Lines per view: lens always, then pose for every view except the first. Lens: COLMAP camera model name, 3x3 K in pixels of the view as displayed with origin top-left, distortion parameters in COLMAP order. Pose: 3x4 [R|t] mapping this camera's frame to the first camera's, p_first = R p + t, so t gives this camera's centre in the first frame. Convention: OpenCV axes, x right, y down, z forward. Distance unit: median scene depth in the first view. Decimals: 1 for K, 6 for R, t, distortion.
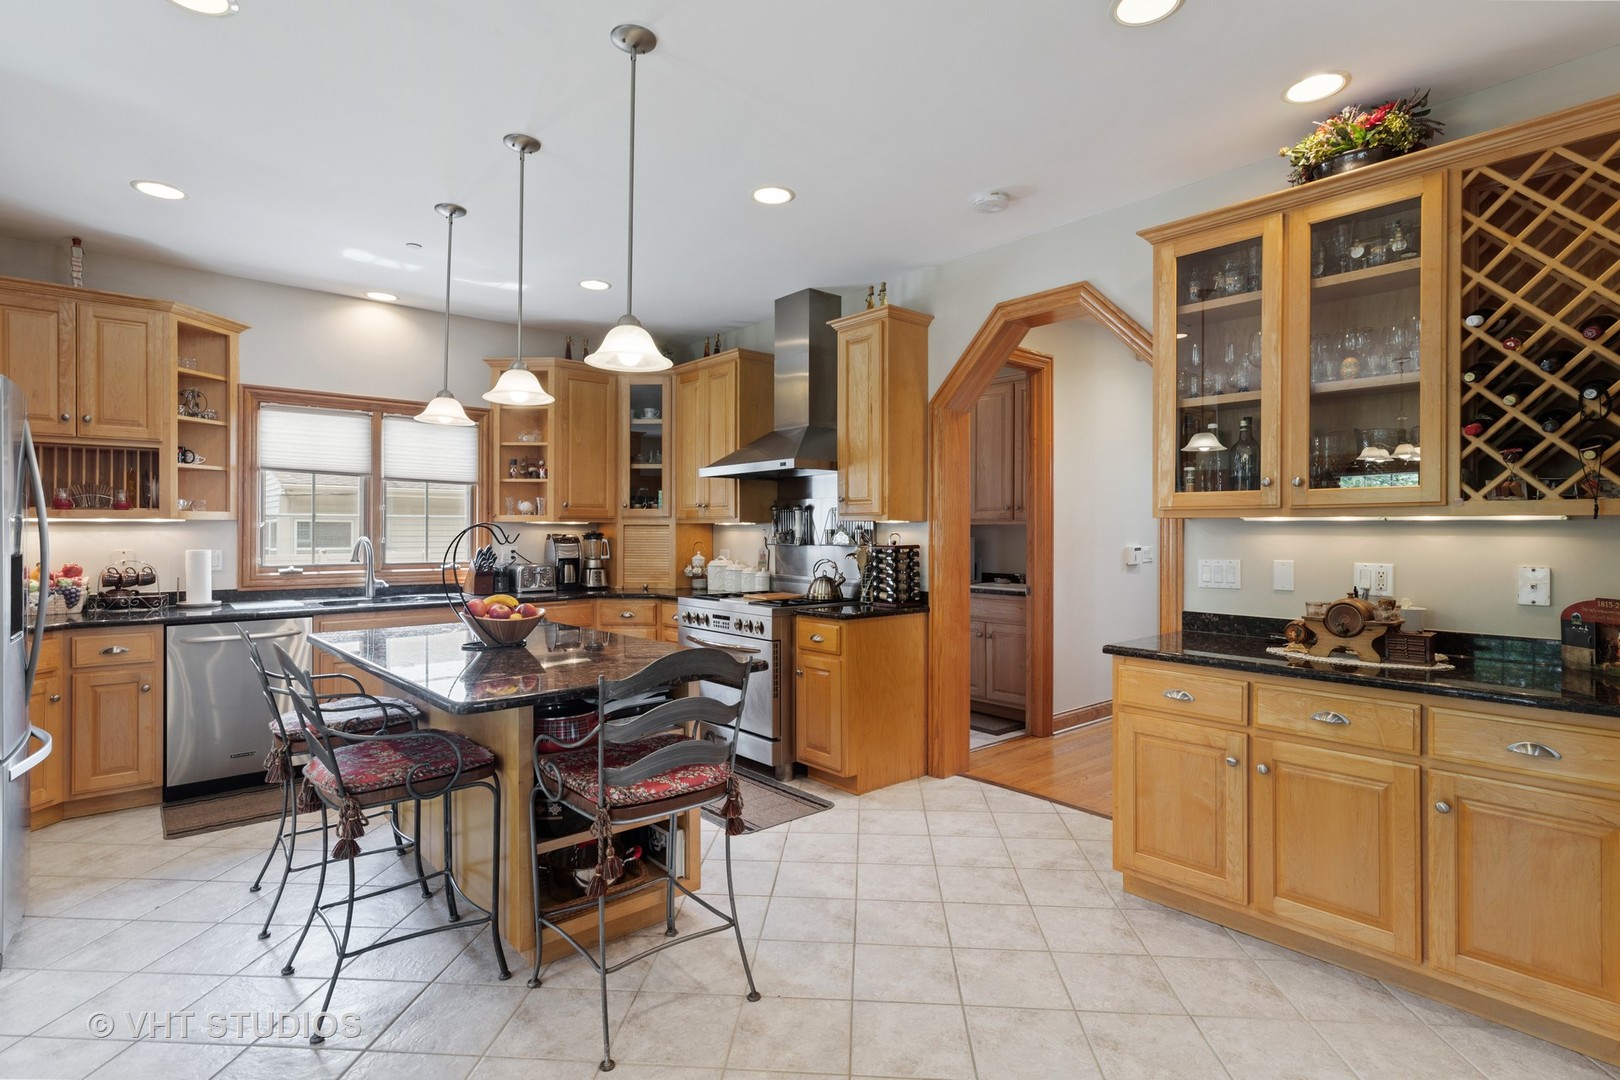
lens RADIAL K [[794.9, 0, 813.5], [0, 794.9, 530.7], [0, 0, 1]] dist [0.001242, 0.000288]
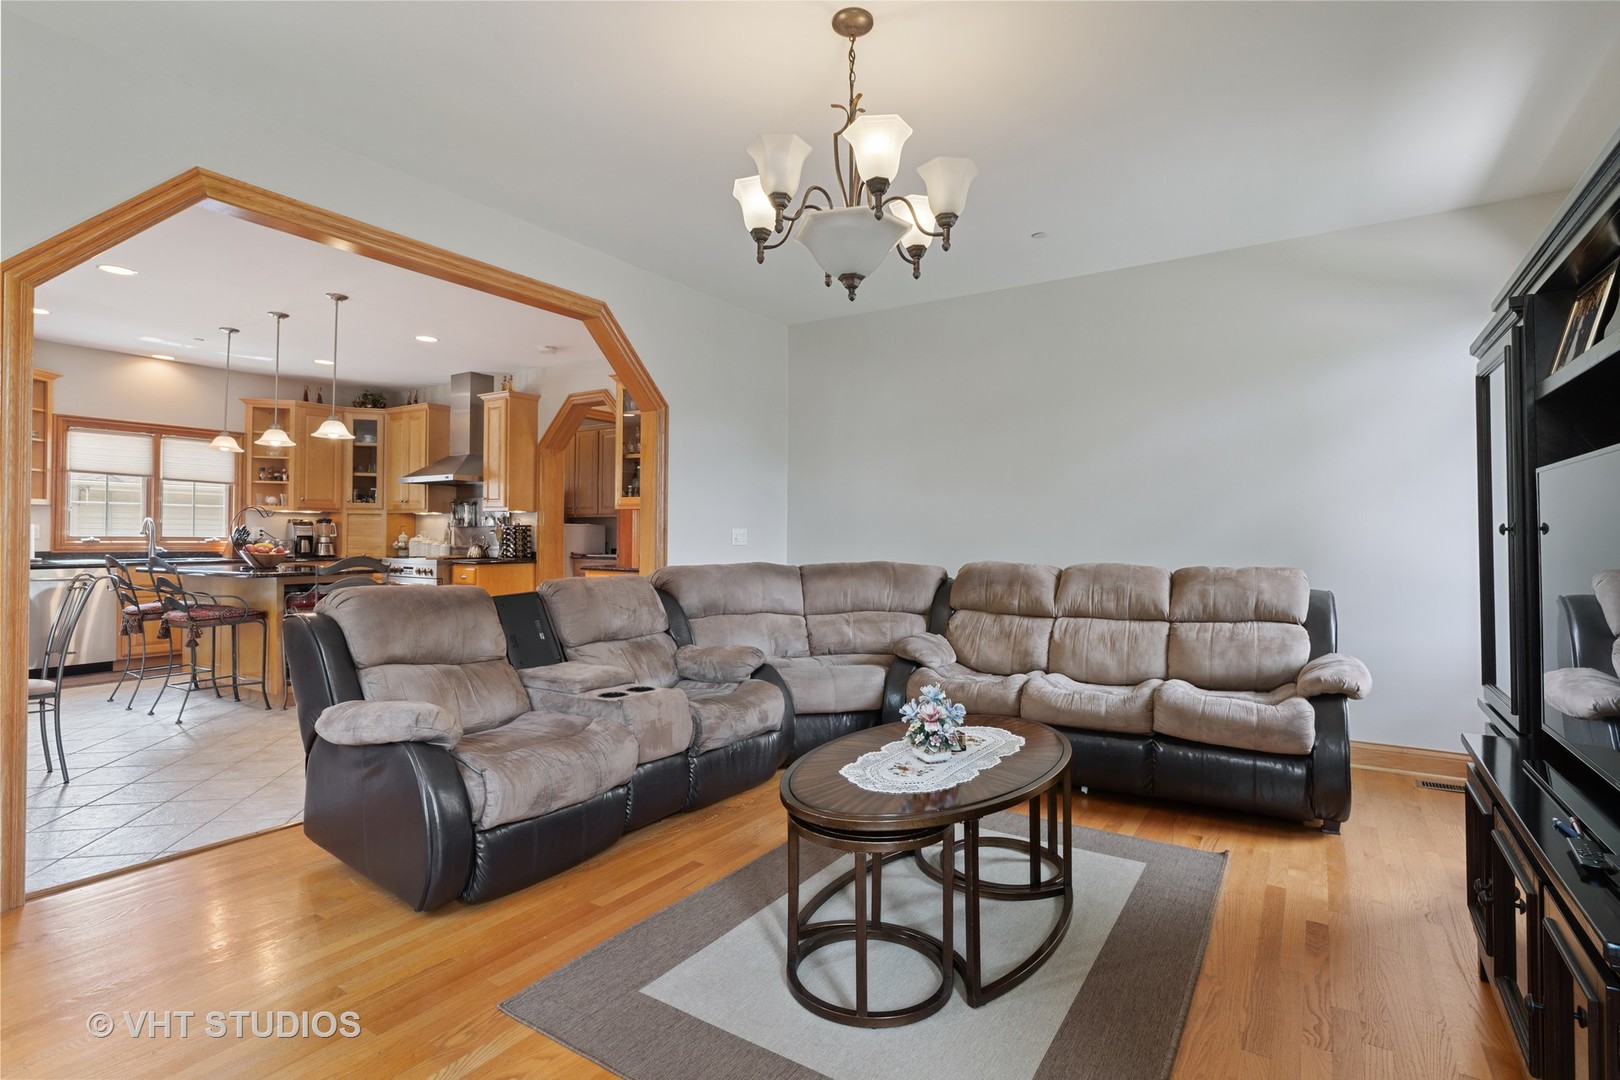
lens RADIAL K [[779.0, 0, 812.6], [0, 779.0, 528.8], [0, 0, 1]] dist [0.001373, 0.000066]
pose [[0.962462, 0.007440, 0.271315, 0.235491], [-0.005439, 0.999952, -0.008127, 0.032900], [-0.271363, 0.006347, 0.962456, -0.739146]]
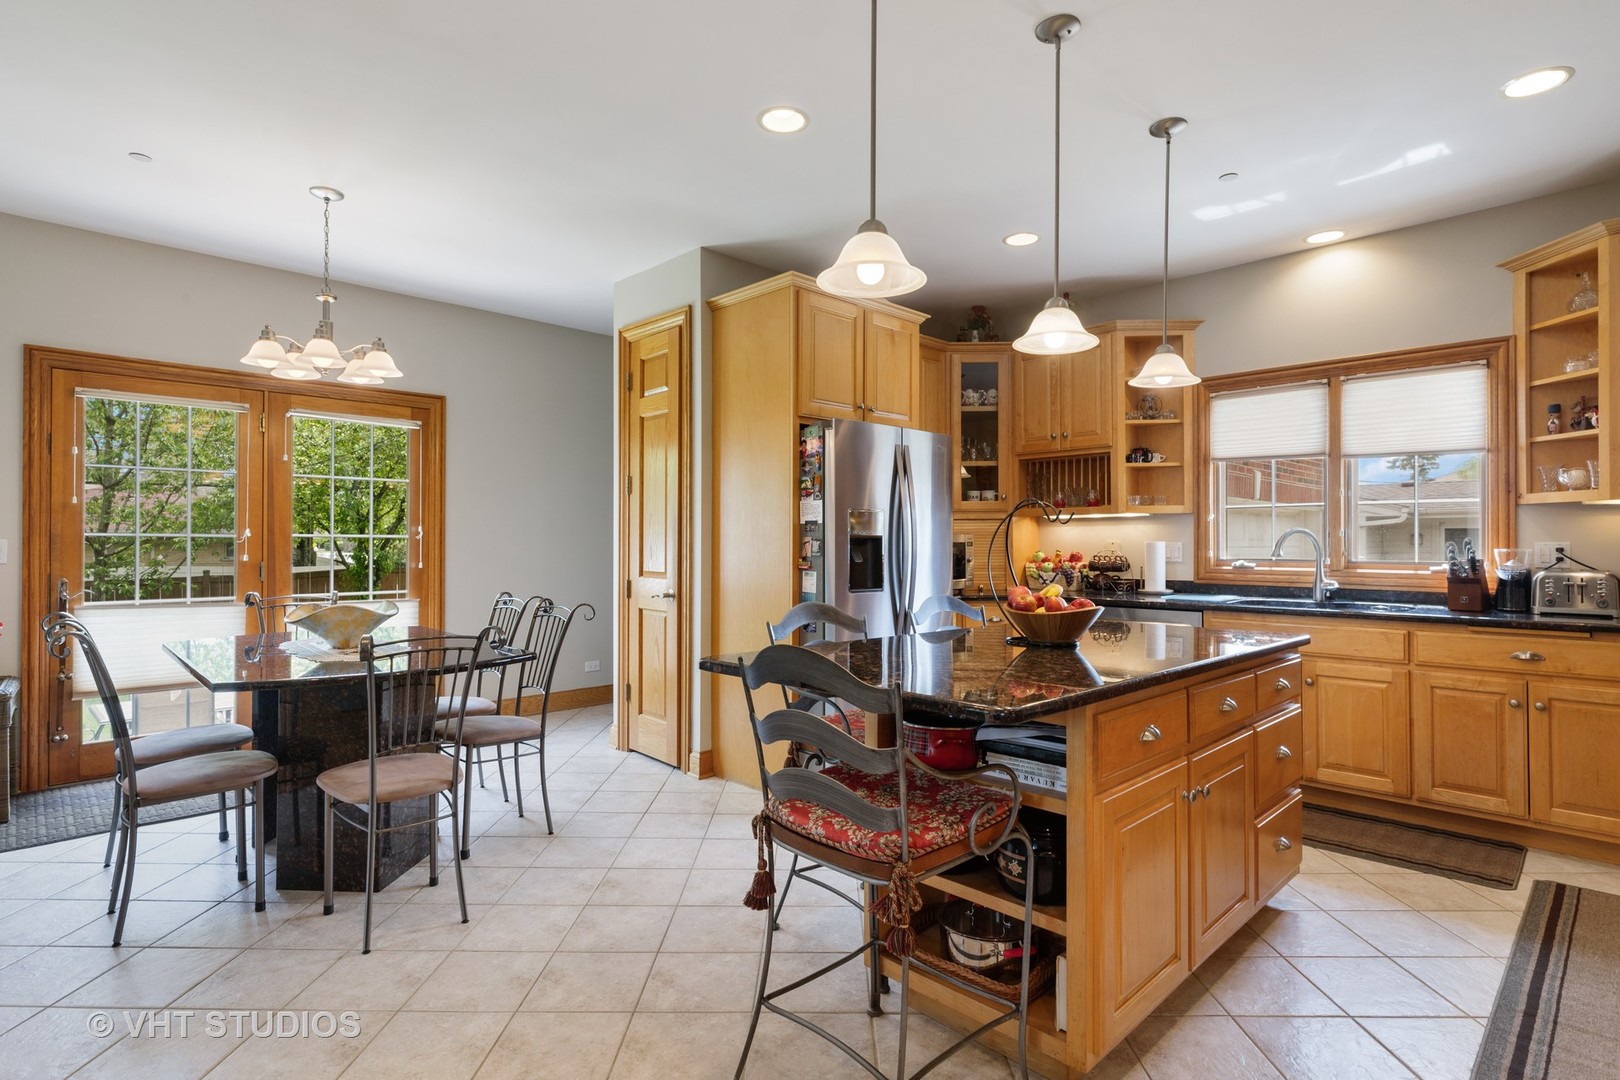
lens RADIAL K [[808.0, 0, 810.0], [0, 808.0, 540.0], [0, 0, 1]] dist [-0.002051, -0.000338]
pose [[0.061230, -0.003583, -0.998117, 0.261226], [0.002196, 0.999992, -0.003455, 0.022041], [0.998121, -0.001980, 0.061237, 0.414132]]
